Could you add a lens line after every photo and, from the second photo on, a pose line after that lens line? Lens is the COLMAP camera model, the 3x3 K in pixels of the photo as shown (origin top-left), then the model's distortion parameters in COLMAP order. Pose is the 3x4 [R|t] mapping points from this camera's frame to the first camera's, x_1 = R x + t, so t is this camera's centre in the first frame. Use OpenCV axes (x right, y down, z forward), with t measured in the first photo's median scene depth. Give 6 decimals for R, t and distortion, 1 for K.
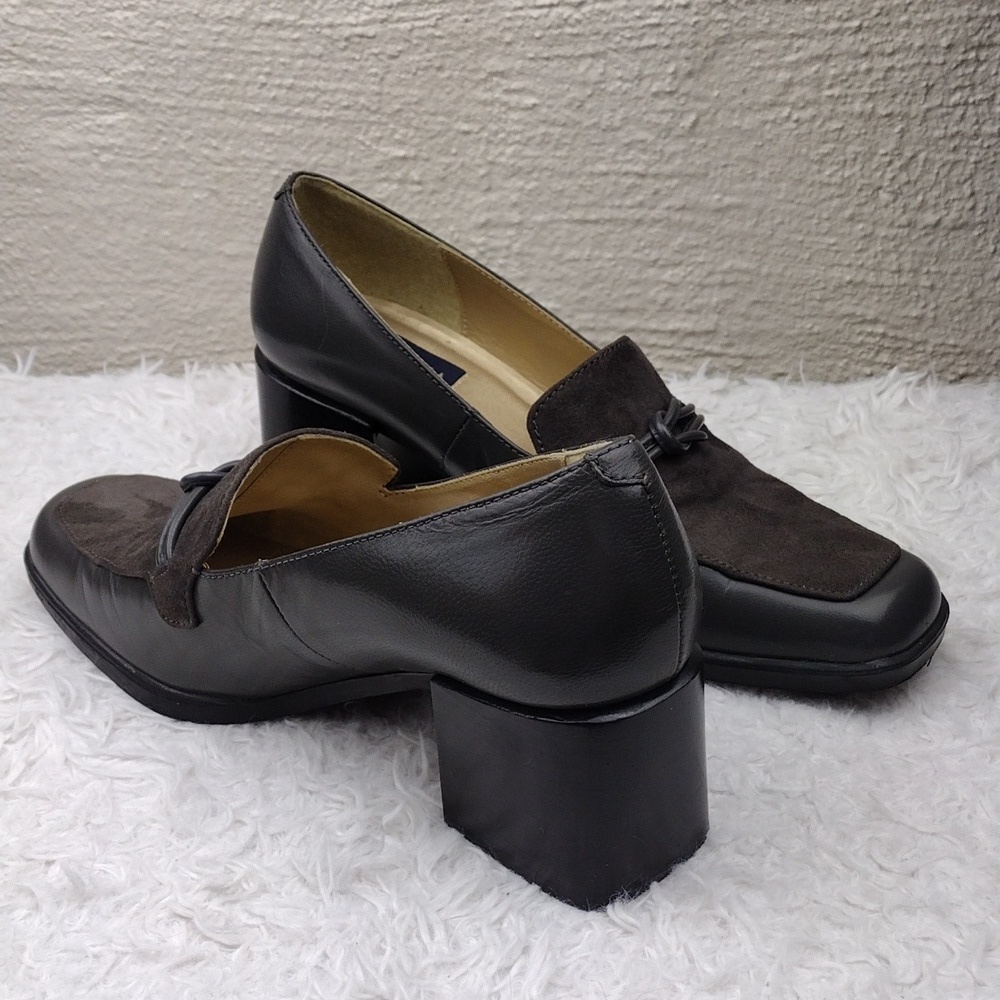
lens RADIAL K [[1675.0, 0, 500.8], [0, 1675.0, 486.5], [0, 0, 1]] dist [0.046050, 0.000000]
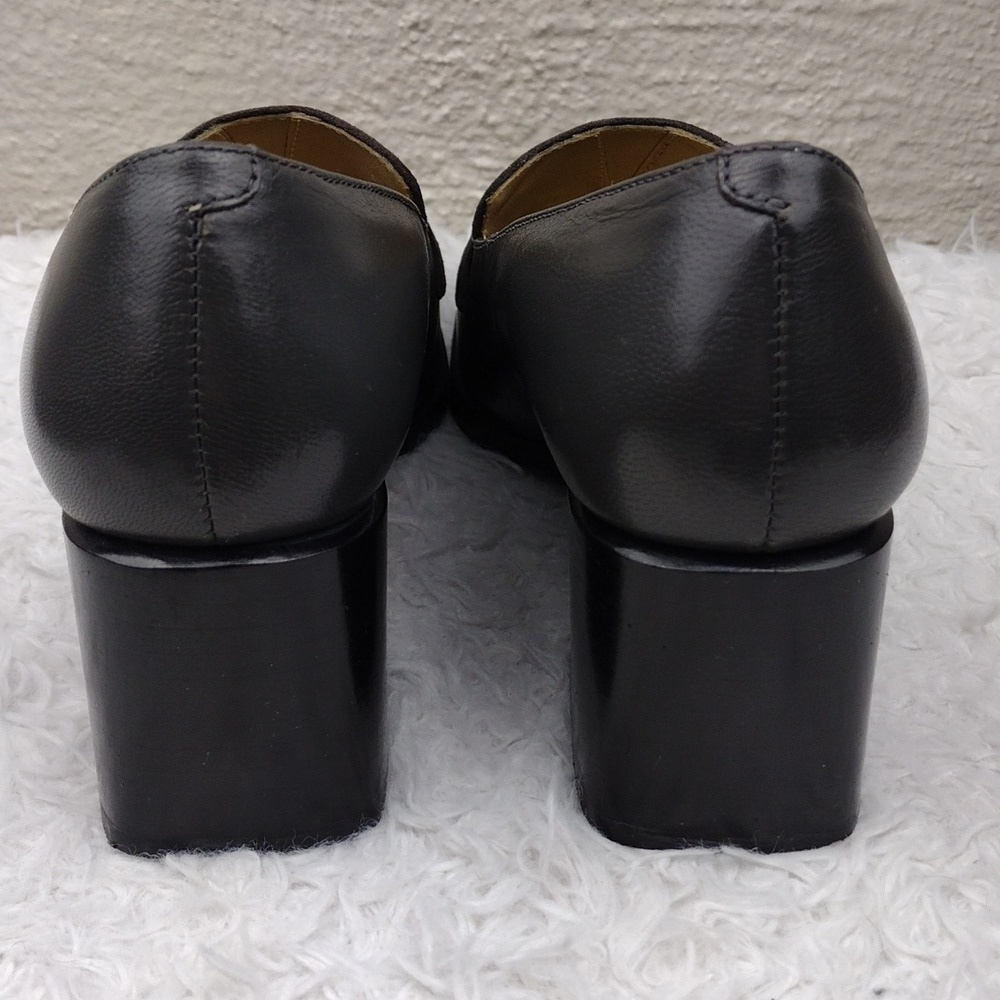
lens RADIAL K [[1675.0, 0, 489.6], [0, 1675.0, 508.5], [0, 0, 1]] dist [0.046050, 0.000000]
pose [[0.997159, -0.001845, 0.075299, -0.090883], [-0.000761, 0.999402, 0.034560, 0.027852], [-0.075318, -0.034519, 0.996562, 0.261001]]
